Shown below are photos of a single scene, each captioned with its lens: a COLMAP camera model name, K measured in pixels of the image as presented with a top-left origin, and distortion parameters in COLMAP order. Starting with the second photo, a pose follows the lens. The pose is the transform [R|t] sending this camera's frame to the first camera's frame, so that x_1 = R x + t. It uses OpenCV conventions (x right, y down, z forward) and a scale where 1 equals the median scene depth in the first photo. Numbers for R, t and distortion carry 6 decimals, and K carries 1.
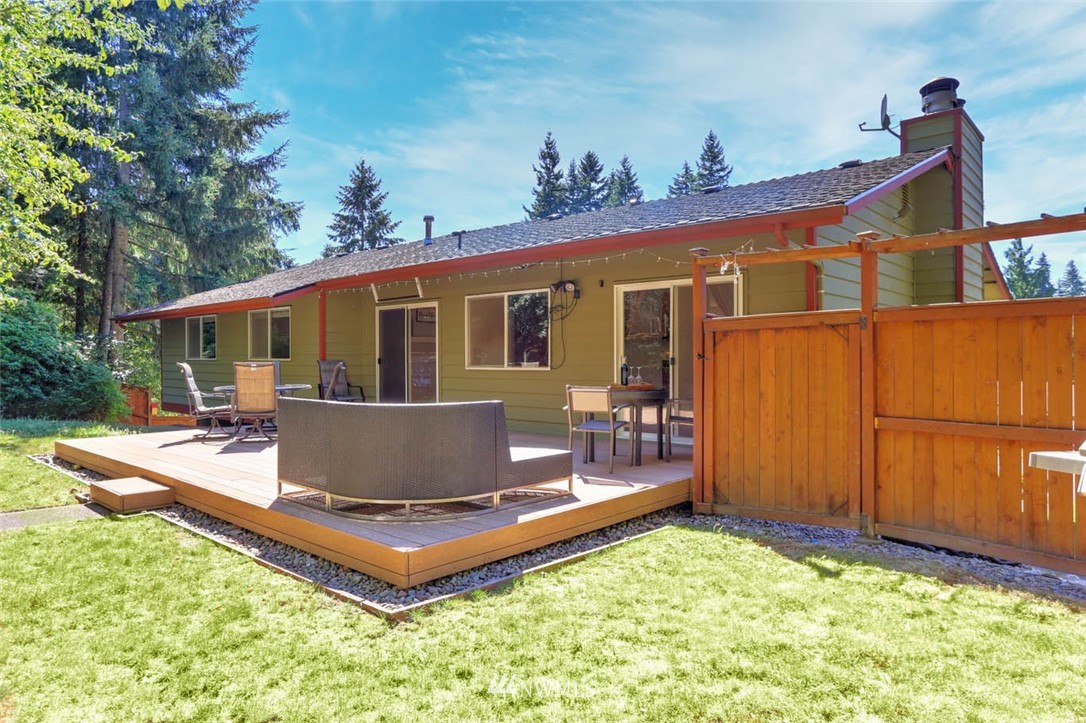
lens RADIAL K [[683.6, 0, 543.0], [0, 683.6, 361.5], [0, 0, 1]] dist [-0.003048, -0.000455]
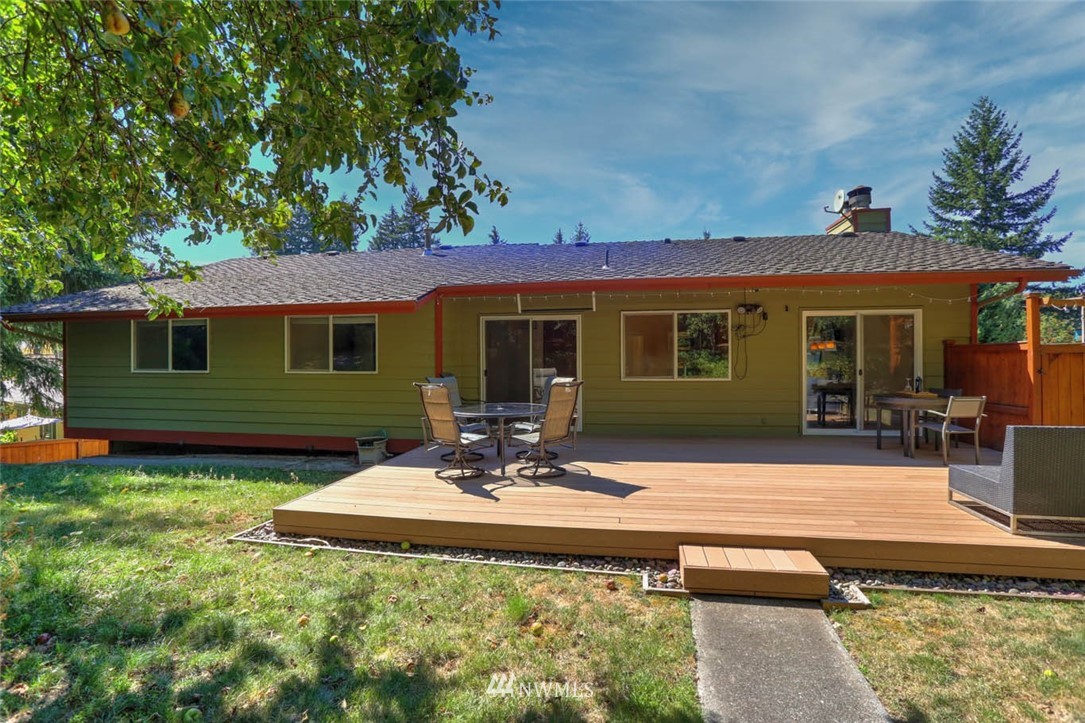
lens RADIAL K [[527.4, 0, 530.3], [0, 527.4, 353.2], [0, 0, 1]] dist [-0.050039, 0.030843]
pose [[0.849709, 0.003978, 0.527237, -0.665475], [0.004877, 0.999869, -0.015405, -0.018948], [-0.527230, 0.015661, 0.849578, 0.381317]]
